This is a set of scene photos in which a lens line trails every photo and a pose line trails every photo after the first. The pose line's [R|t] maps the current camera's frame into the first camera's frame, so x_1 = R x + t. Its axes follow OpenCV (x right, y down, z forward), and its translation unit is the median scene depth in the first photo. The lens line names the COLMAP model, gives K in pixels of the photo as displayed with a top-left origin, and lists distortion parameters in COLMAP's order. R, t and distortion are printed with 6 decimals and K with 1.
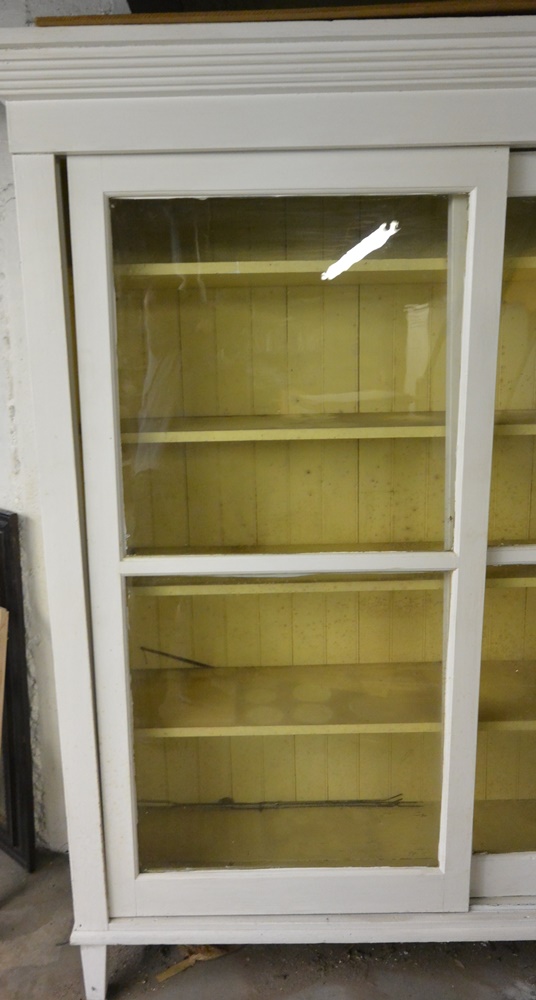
lens RADIAL K [[765.1, 0, 216.7], [0, 765.1, 512.9], [0, 0, 1]] dist [0.003107, 0.007257]
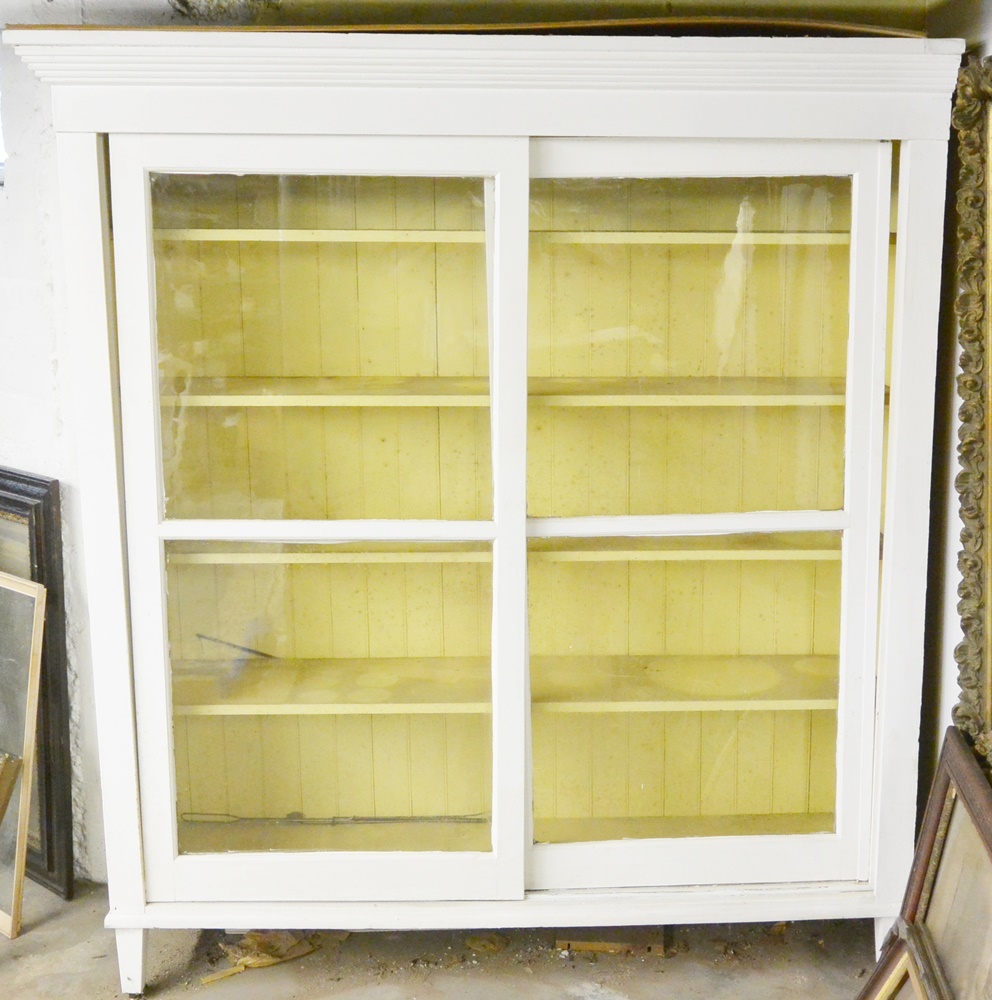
lens RADIAL K [[1376.9, 0, 498.1], [0, 1376.9, 517.2], [0, 0, 1]] dist [-0.013935, 0.008356]
pose [[0.998891, 0.018642, 0.043239, 0.194171], [-0.018500, 0.999822, -0.003696, 0.043053], [-0.043300, 0.002892, 0.999058, -0.661870]]
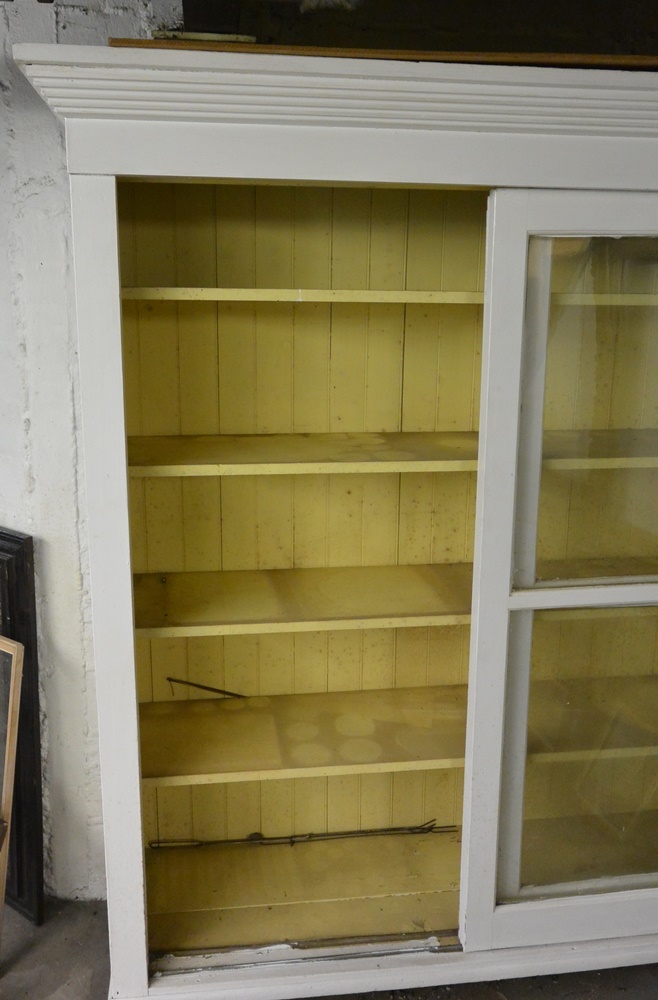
lens RADIAL K [[827.0, 0, 277.4], [0, 827.0, 478.0], [0, 0, 1]] dist [0.006534, 0.002486]
pose [[0.991482, 0.001611, 0.130237, -0.106649], [-0.002231, 0.999987, 0.004609, -0.078792], [-0.130228, -0.004860, 0.991472, -0.012136]]
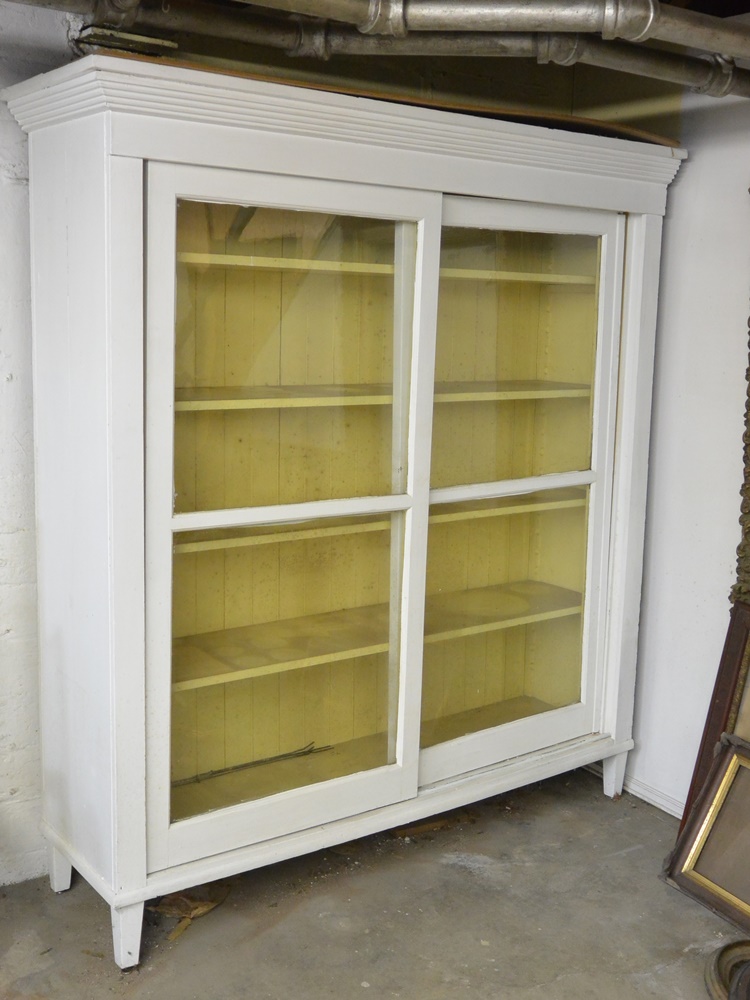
lens RADIAL K [[1125.9, 0, 374.3], [0, 1125.9, 483.9], [0, 0, 1]] dist [-0.003487, -0.024204]
pose [[0.805715, -0.047702, 0.590379, -0.683233], [0.076481, 0.996786, -0.023837, 0.060755], [-0.587345, 0.064359, 0.806774, -0.384418]]
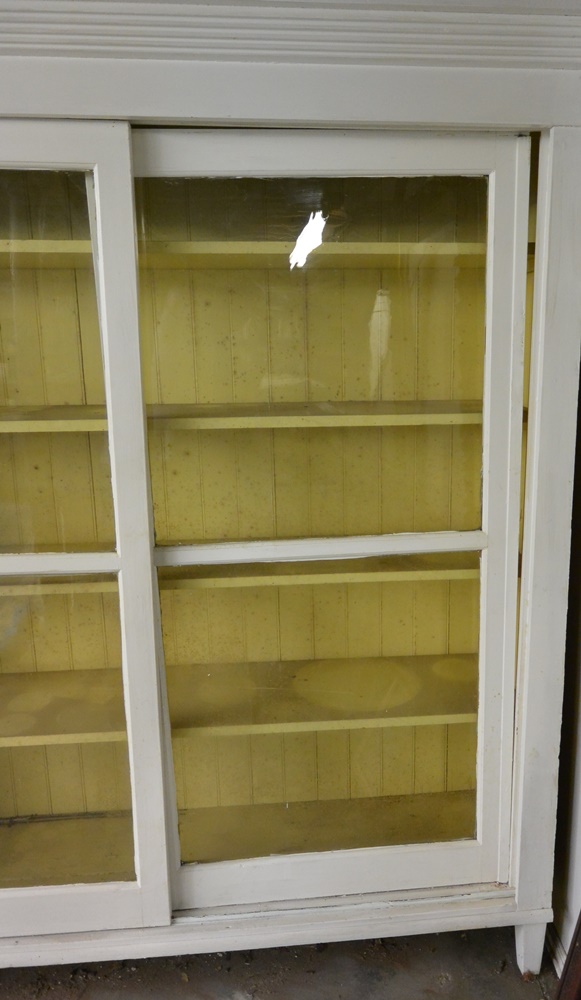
lens RADIAL K [[778.5, 0, 292.3], [0, 778.5, 517.7], [0, 0, 1]] dist [0.001006, 0.010280]
pose [[0.995798, -0.004705, 0.091451, 0.359230], [0.003451, 0.999898, 0.013868, -0.003852], [-0.091507, -0.013495, 0.995713, 0.017453]]
